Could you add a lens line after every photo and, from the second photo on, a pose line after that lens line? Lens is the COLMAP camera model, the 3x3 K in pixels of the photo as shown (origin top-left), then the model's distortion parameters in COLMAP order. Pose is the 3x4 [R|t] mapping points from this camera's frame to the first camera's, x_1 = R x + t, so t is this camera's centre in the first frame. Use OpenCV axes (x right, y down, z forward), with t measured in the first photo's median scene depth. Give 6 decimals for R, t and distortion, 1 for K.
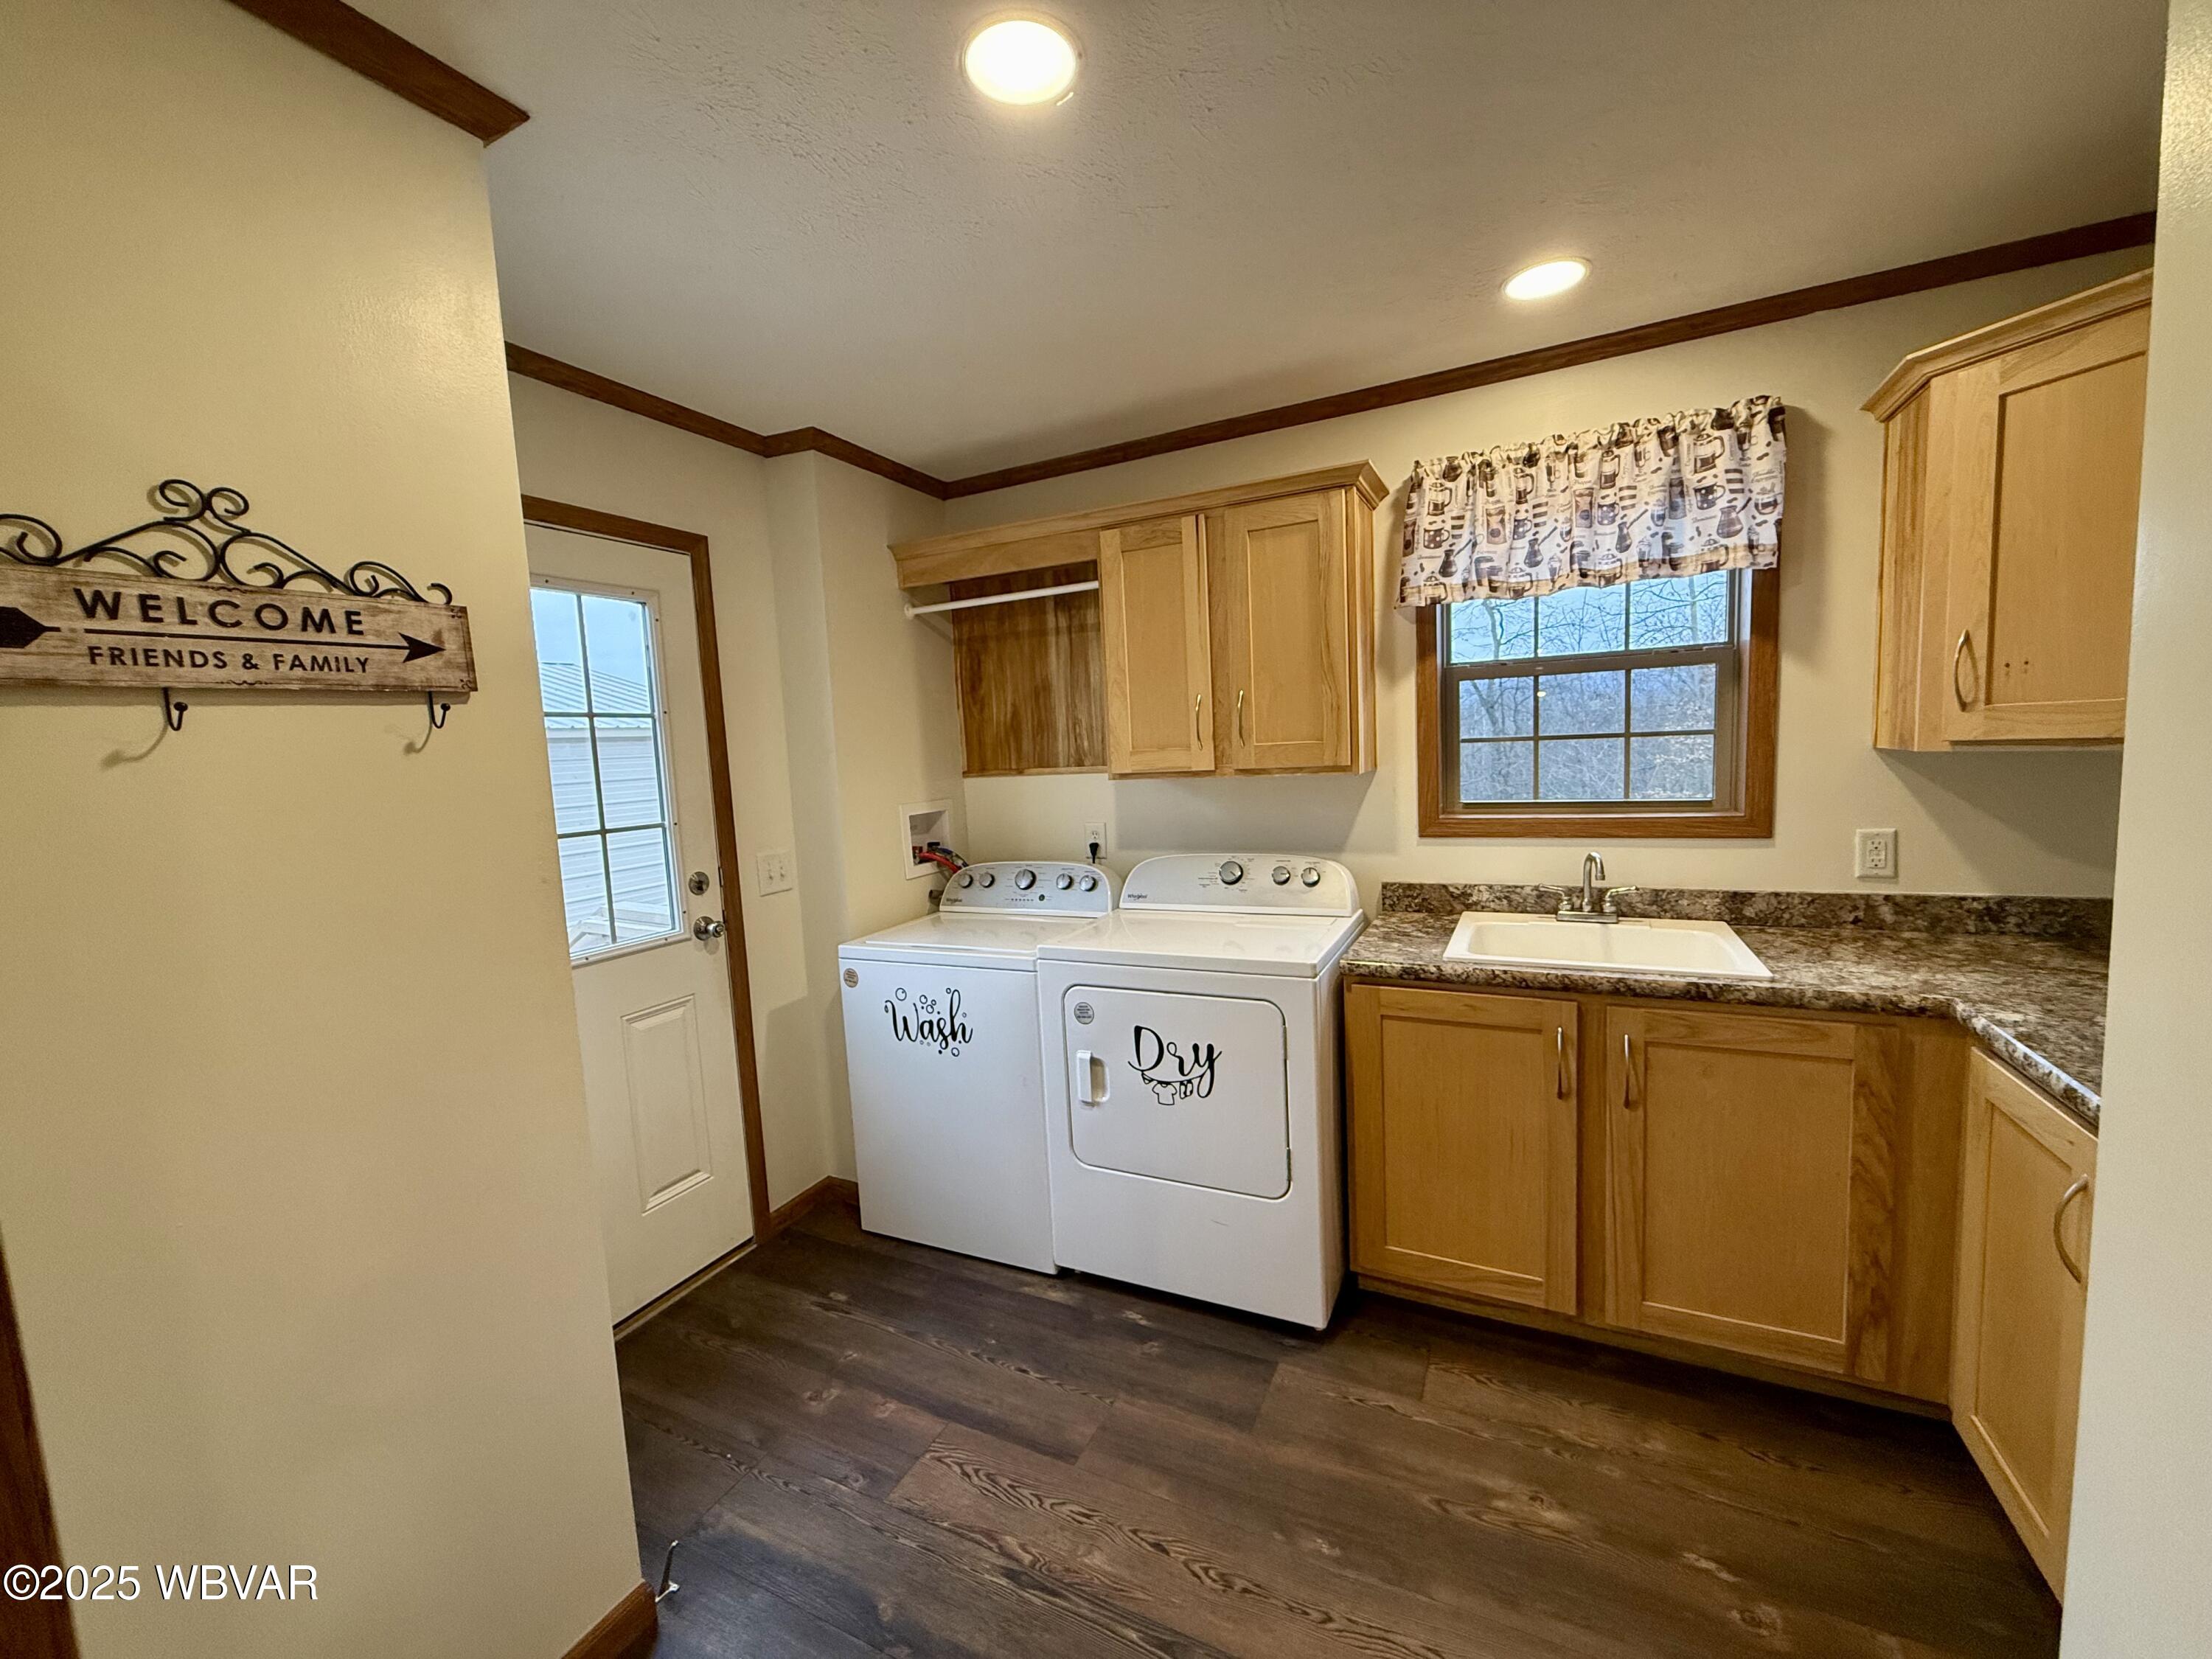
lens RADIAL K [[879.6, 0, 1097.8], [0, 879.6, 829.3], [0, 0, 1]] dist [-0.003698, -0.000486]
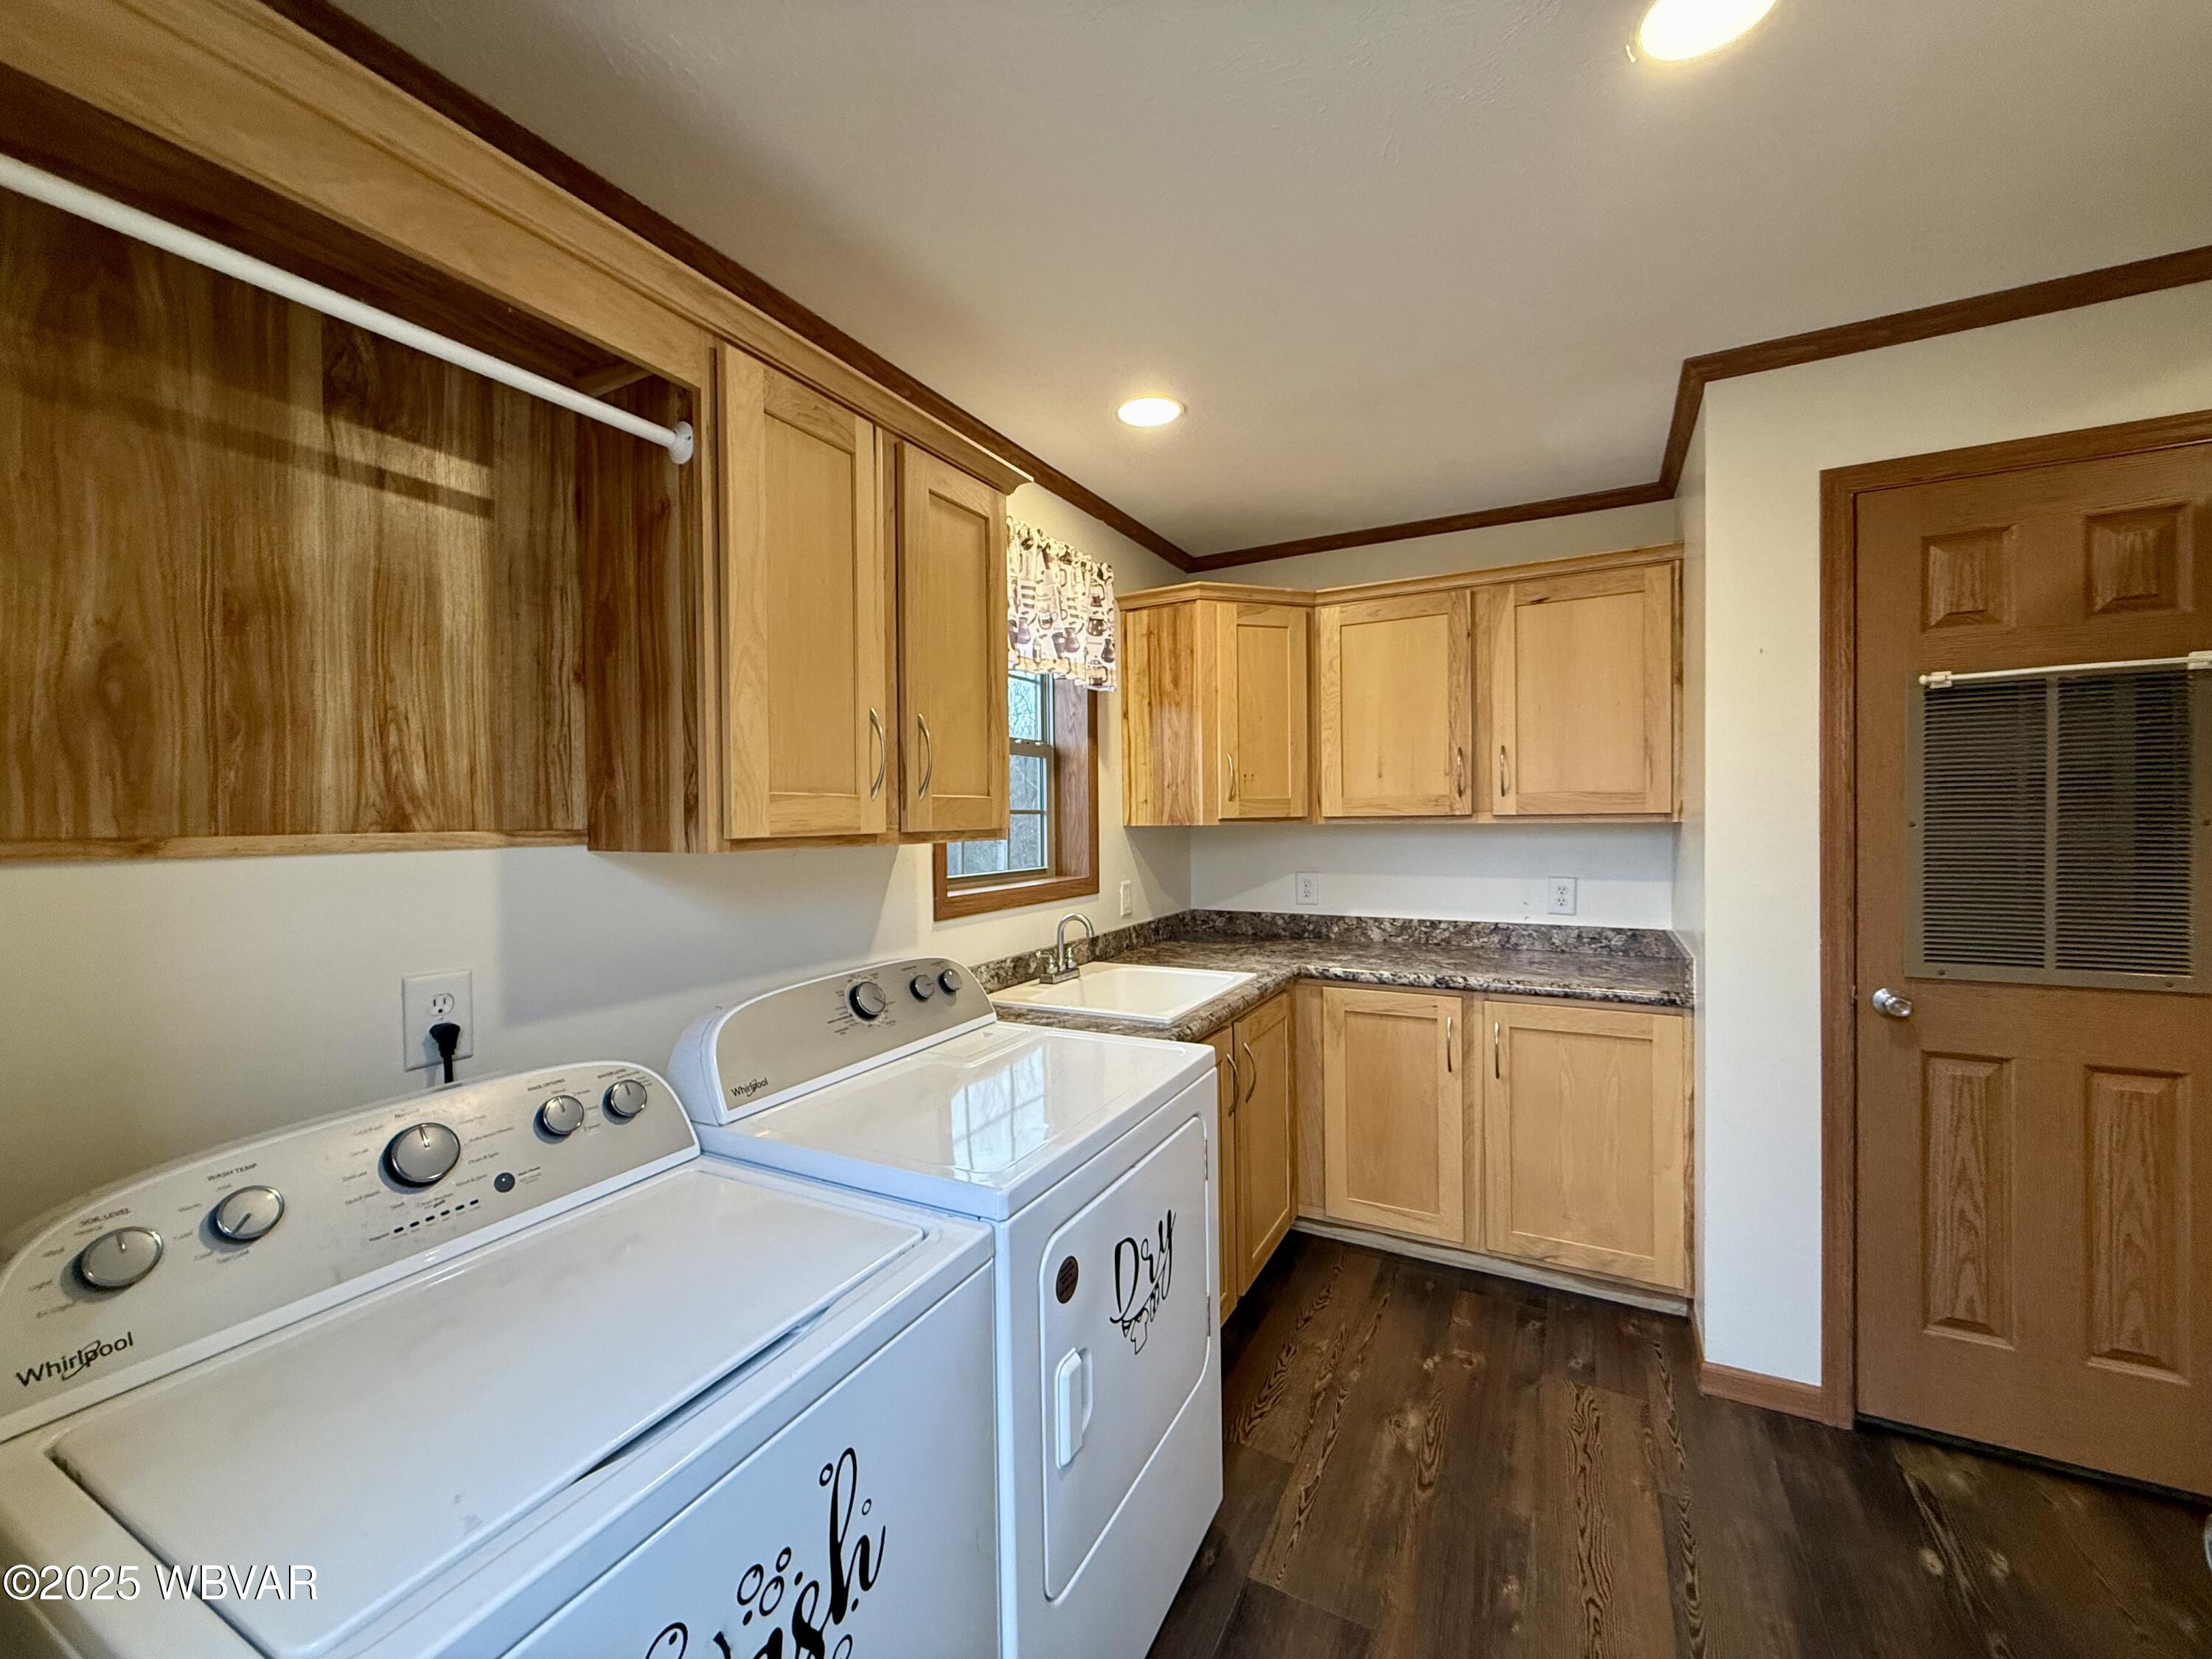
lens RADIAL K [[879.6, 0, 1099.5], [0, 879.6, 827.0], [0, 0, 1]] dist [-0.003698, -0.000486]
pose [[0.028078, 0.039550, 0.998823, -0.493885], [0.113603, 0.992617, -0.042498, -0.028203], [-0.993129, 0.114662, 0.023378, 0.853960]]
